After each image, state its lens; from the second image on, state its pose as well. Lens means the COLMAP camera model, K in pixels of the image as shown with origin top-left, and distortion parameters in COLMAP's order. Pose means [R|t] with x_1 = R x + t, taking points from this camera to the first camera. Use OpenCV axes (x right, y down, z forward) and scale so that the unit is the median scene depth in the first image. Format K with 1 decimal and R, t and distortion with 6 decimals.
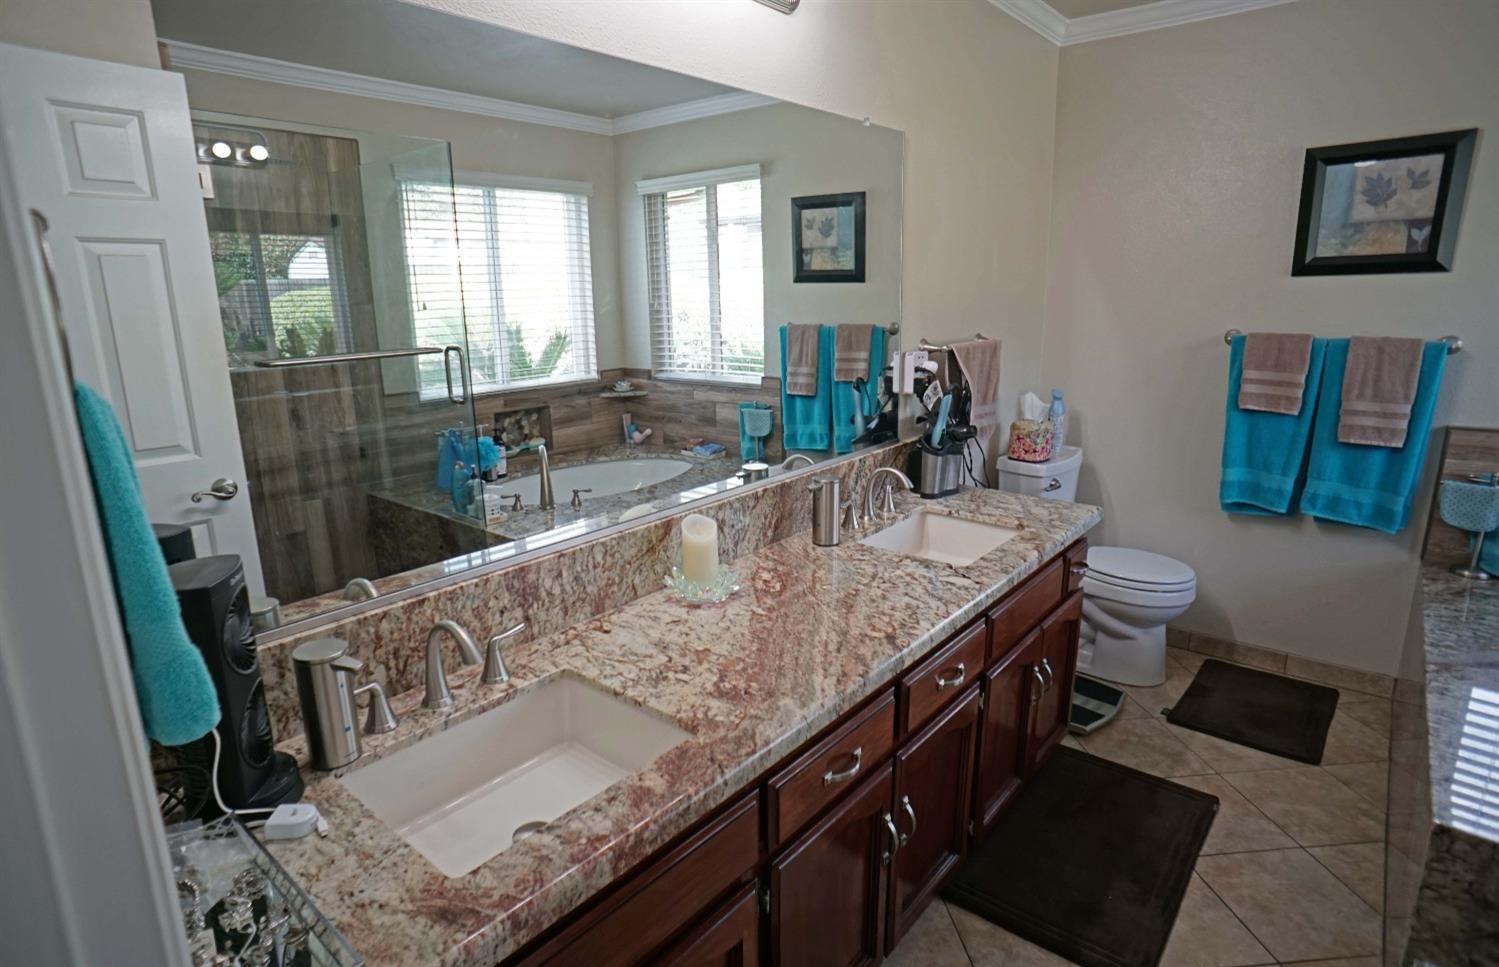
lens RADIAL K [[811.7, 0, 760.3], [0, 811.7, 480.6], [0, 0, 1]] dist [-0.007208, 0.010201]
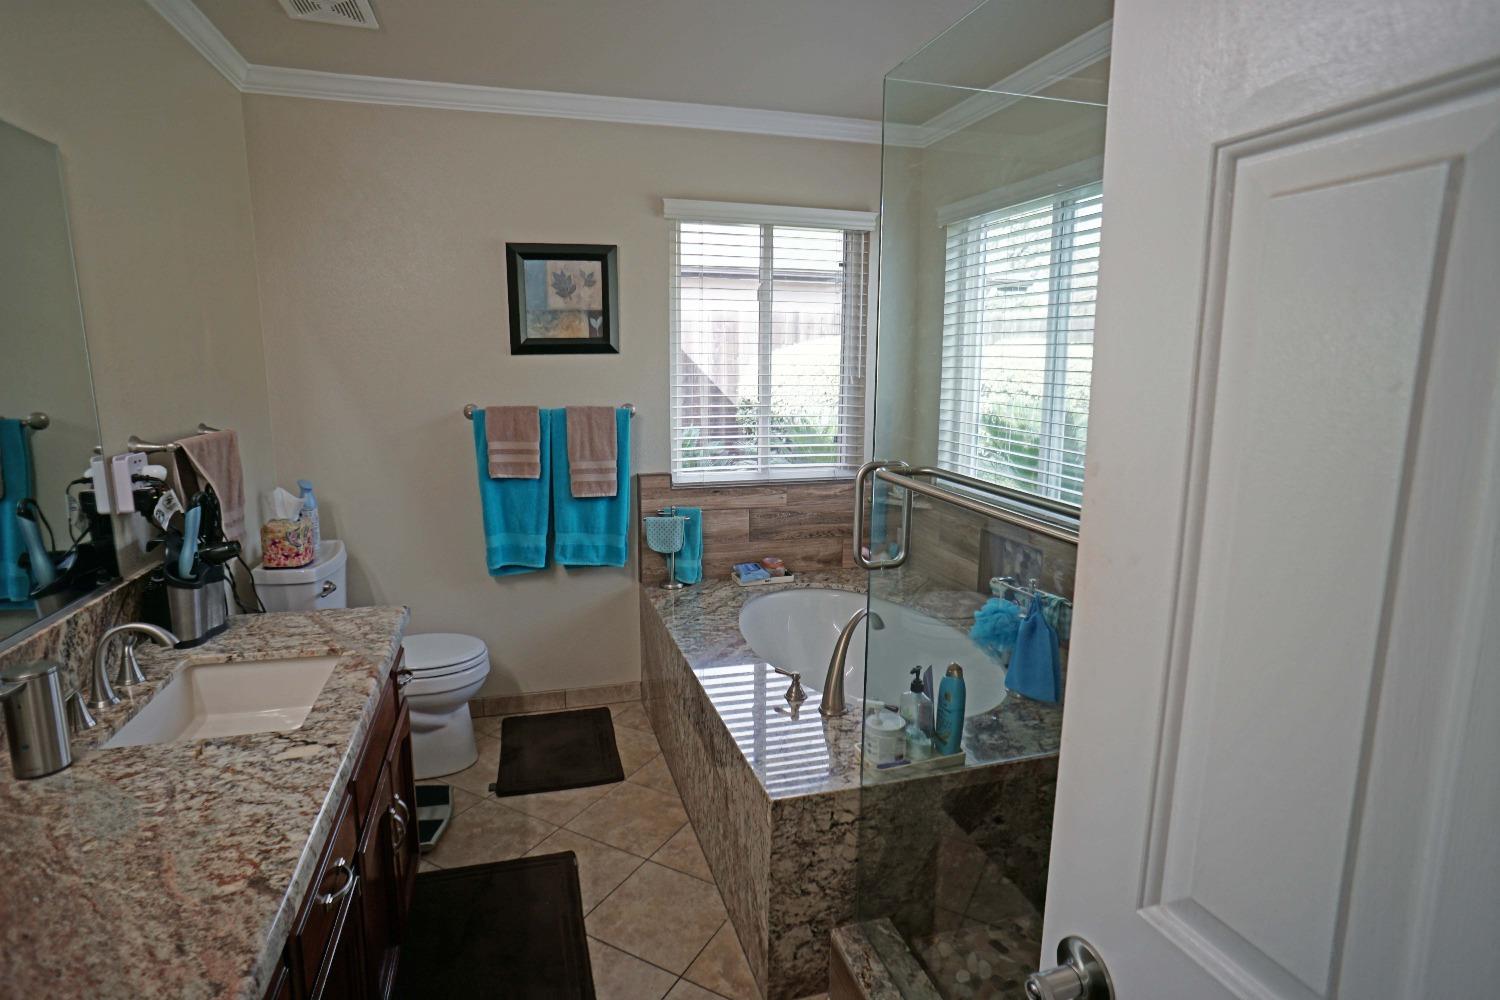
lens RADIAL K [[792.7, 0, 747.7], [0, 792.7, 498.2], [0, 0, 1]] dist [-0.057219, 0.034972]
pose [[0.580586, -0.132393, 0.803363, -0.045644], [0.182038, 0.982821, 0.030410, -0.038322], [-0.793588, 0.128587, 0.594713, 0.146195]]
